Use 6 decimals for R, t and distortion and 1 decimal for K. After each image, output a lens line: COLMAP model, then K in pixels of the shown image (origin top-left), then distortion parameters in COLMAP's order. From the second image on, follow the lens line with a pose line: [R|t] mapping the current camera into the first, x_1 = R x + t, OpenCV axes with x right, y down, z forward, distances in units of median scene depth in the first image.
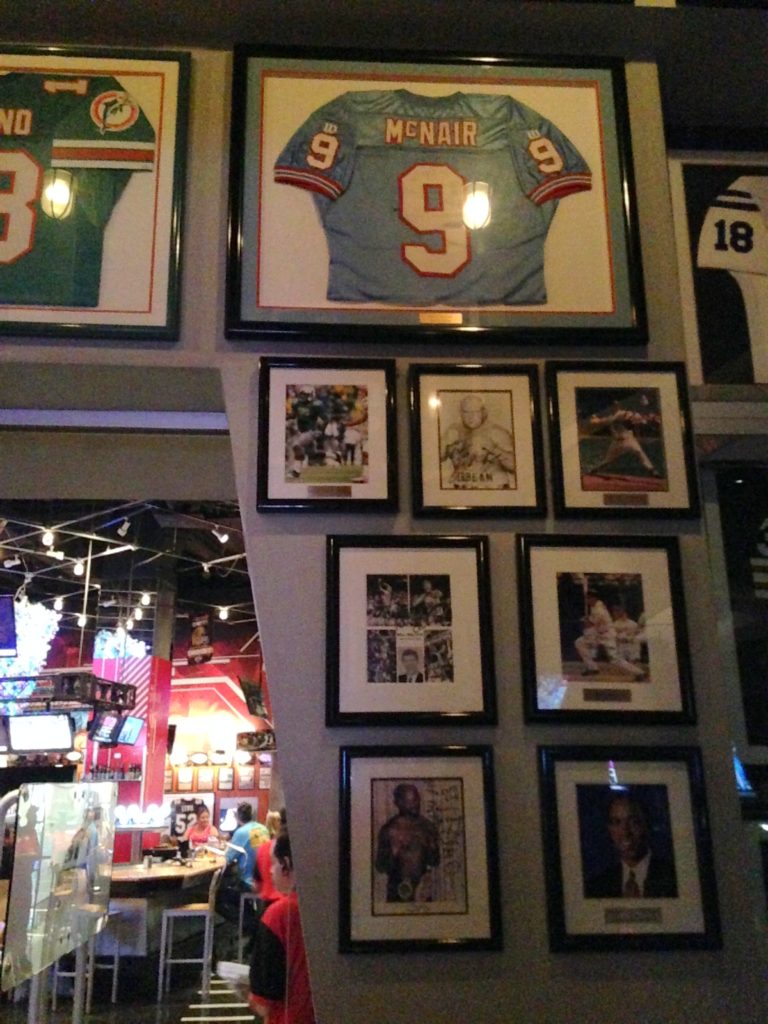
lens RADIAL K [[924.2, 0, 384.0], [0, 924.2, 512.0], [0, 0, 1]] dist [0.103294, 0.003275]
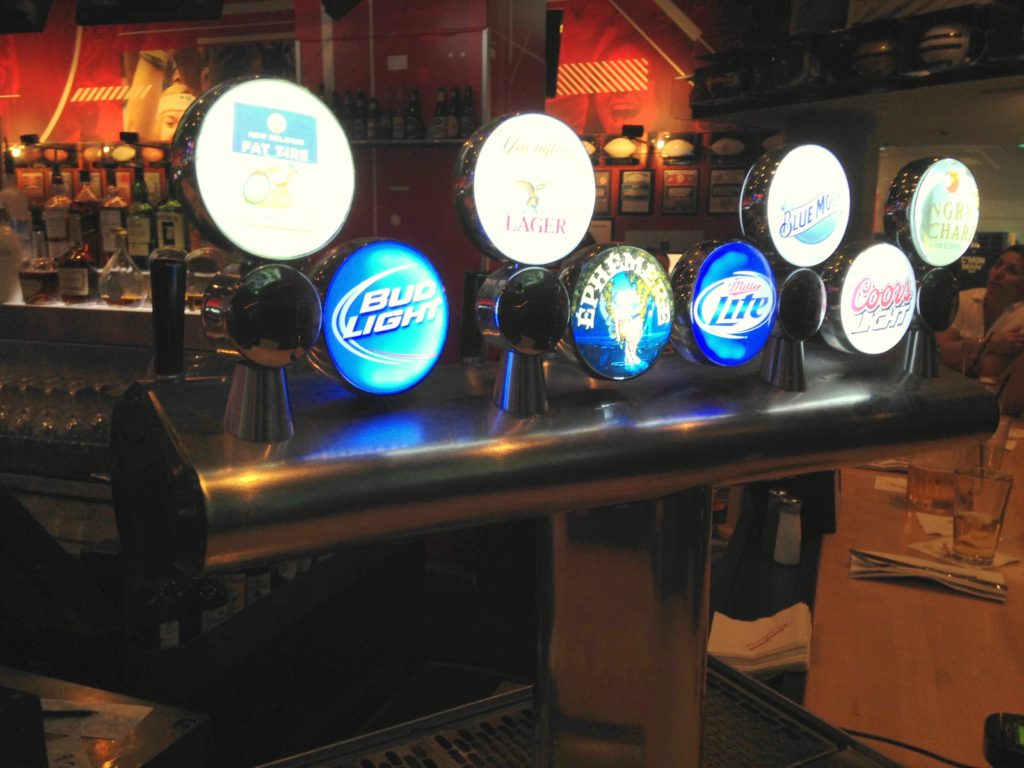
lens RADIAL K [[924.2, 0, 512.0], [0, 924.2, 384.0], [0, 0, 1]] dist [0.103294, 0.003275]
pose [[0.983183, 0.052374, -0.174950, -0.189047], [0.027422, 0.904792, 0.424970, 0.225552], [0.180551, -0.422621, 0.888140, 0.693426]]
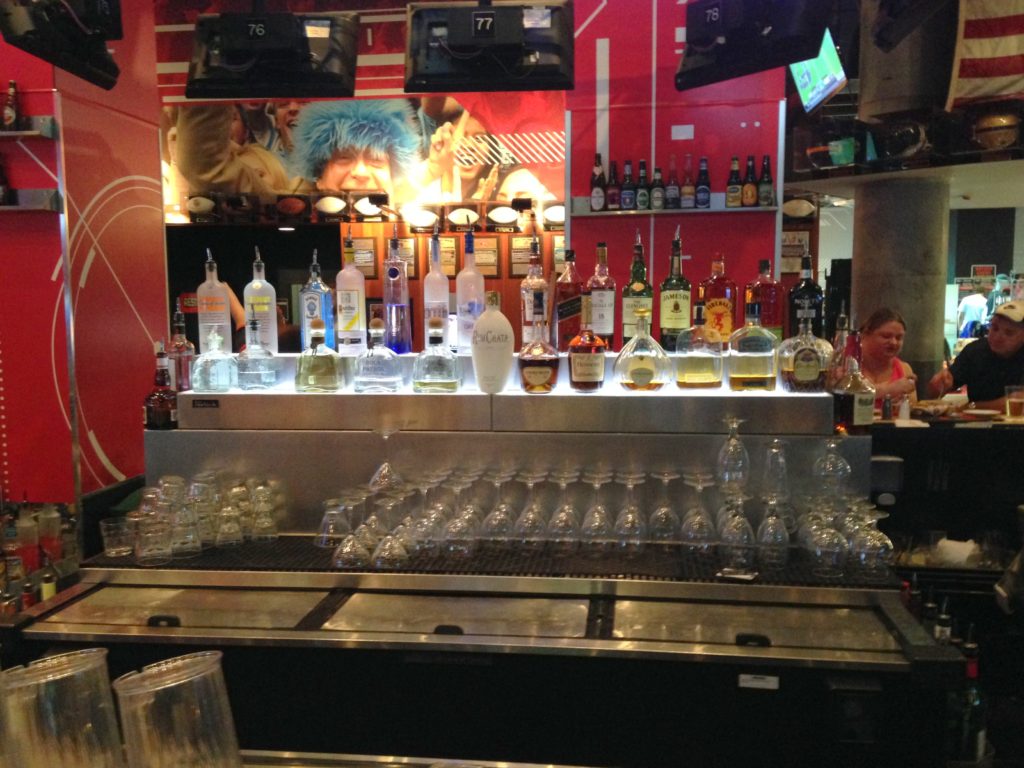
lens RADIAL K [[930.6, 0, 512.0], [0, 930.6, 384.0], [0, 0, 1]] dist [0.234002, -0.232048]
pose [[0.999207, -0.000604, 0.039804, -0.350051], [-0.014008, 0.930599, 0.365773, 0.223843], [-0.037263, -0.366040, 0.929853, 0.690287]]
